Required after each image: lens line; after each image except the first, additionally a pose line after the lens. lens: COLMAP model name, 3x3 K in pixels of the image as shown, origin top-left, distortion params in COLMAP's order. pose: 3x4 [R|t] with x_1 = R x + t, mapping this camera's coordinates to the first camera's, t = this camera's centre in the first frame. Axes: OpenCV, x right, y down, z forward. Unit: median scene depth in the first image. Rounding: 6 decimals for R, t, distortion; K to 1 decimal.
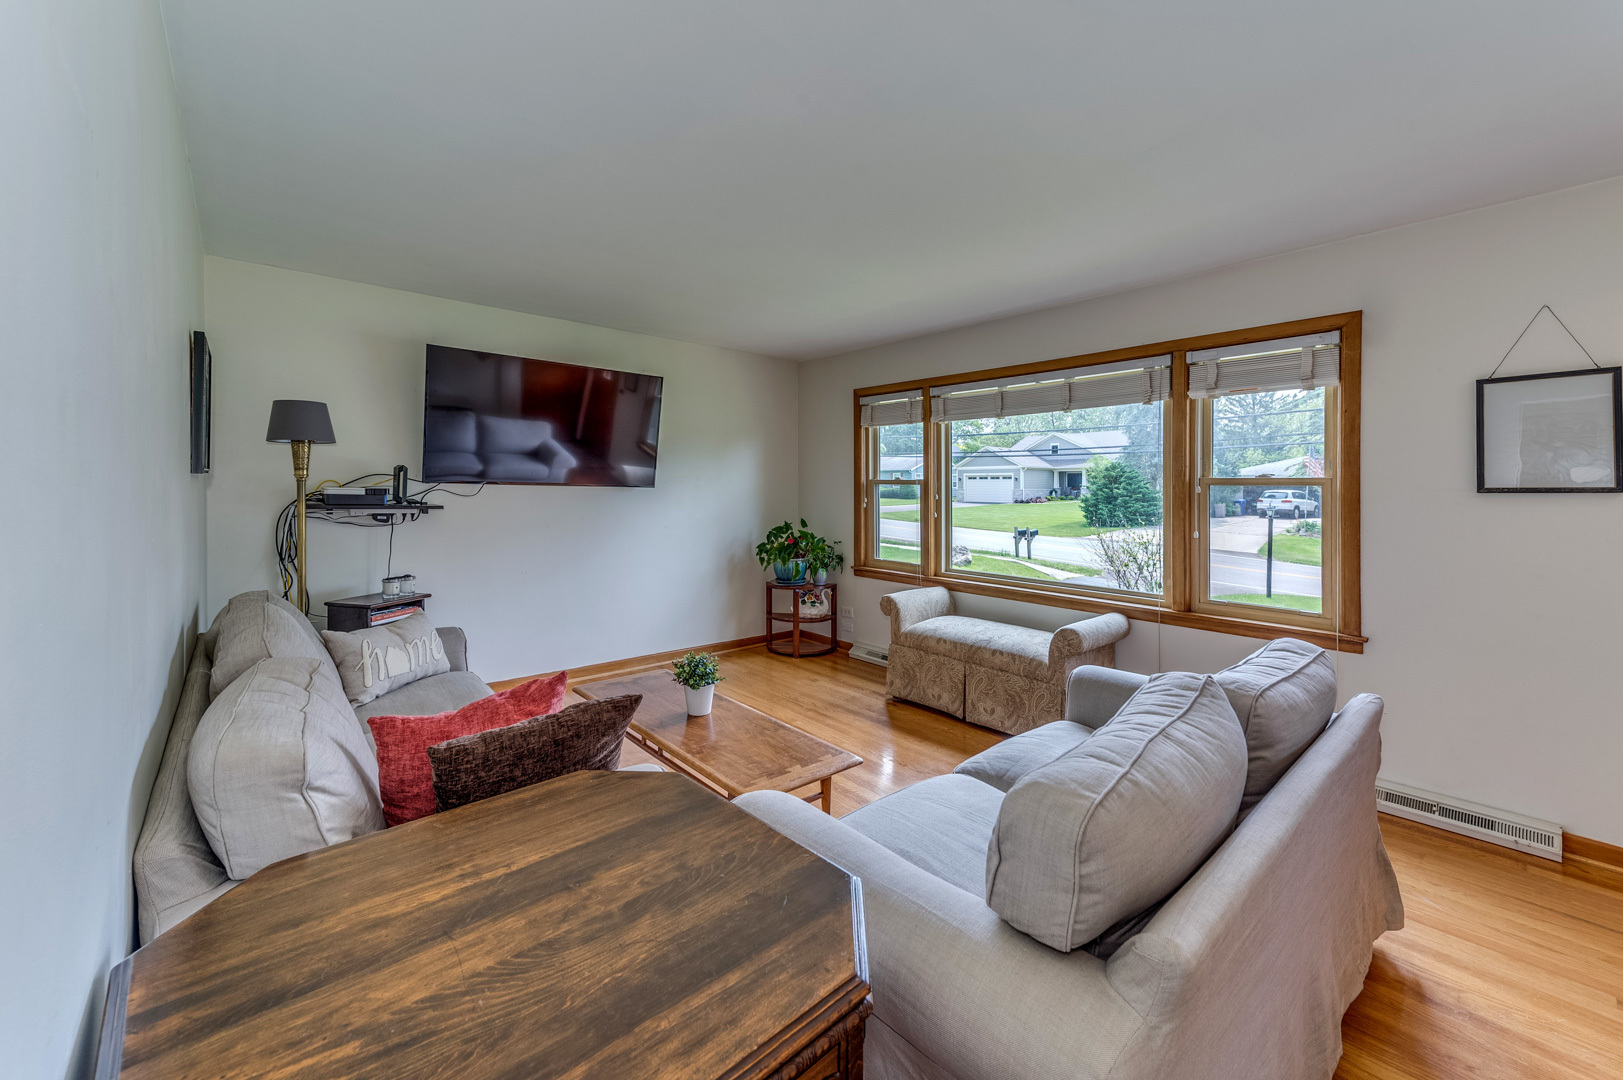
lens RADIAL K [[654.8, 0, 810.9], [0, 654.8, 485.9], [0, 0, 1]] dist [-0.000555, -0.000195]
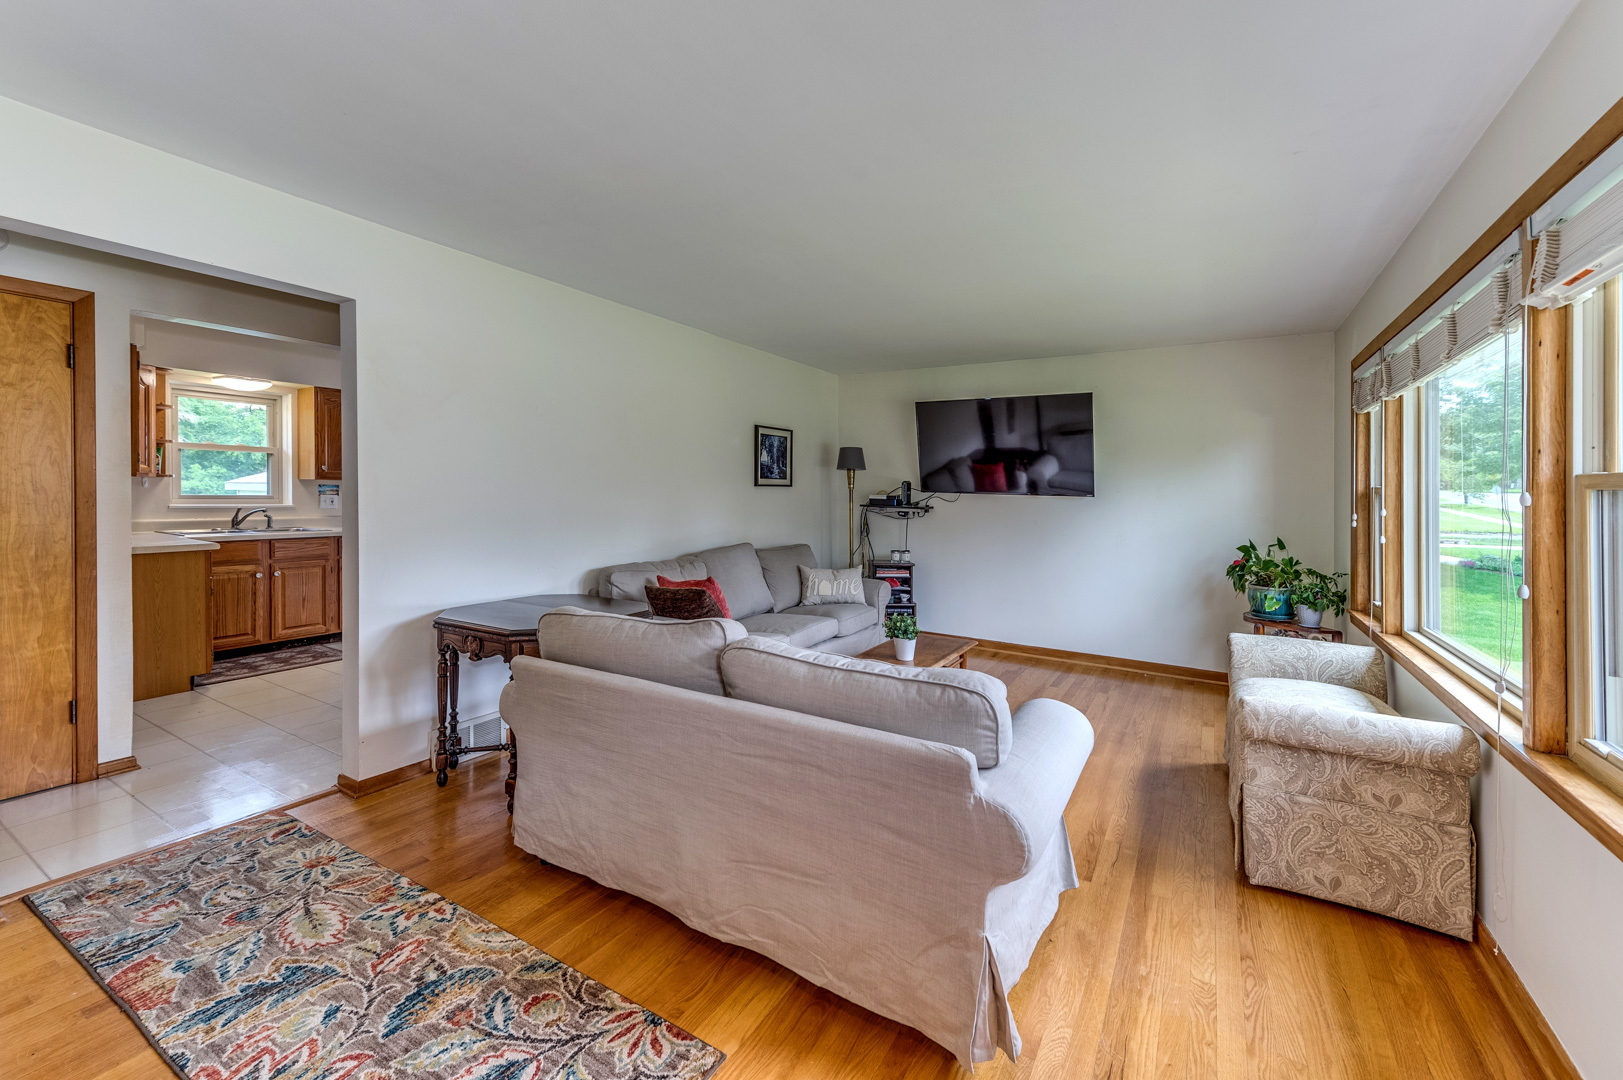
lens RADIAL K [[639.4, 0, 807.4], [0, 639.4, 498.3], [0, 0, 1]] dist [0.015803, 0.000287]
pose [[0.298116, 0.005071, -0.954516, 0.773185], [-0.014394, 0.999896, 0.000817, 0.012161], [0.954421, 0.013496, 0.298158, 0.302806]]
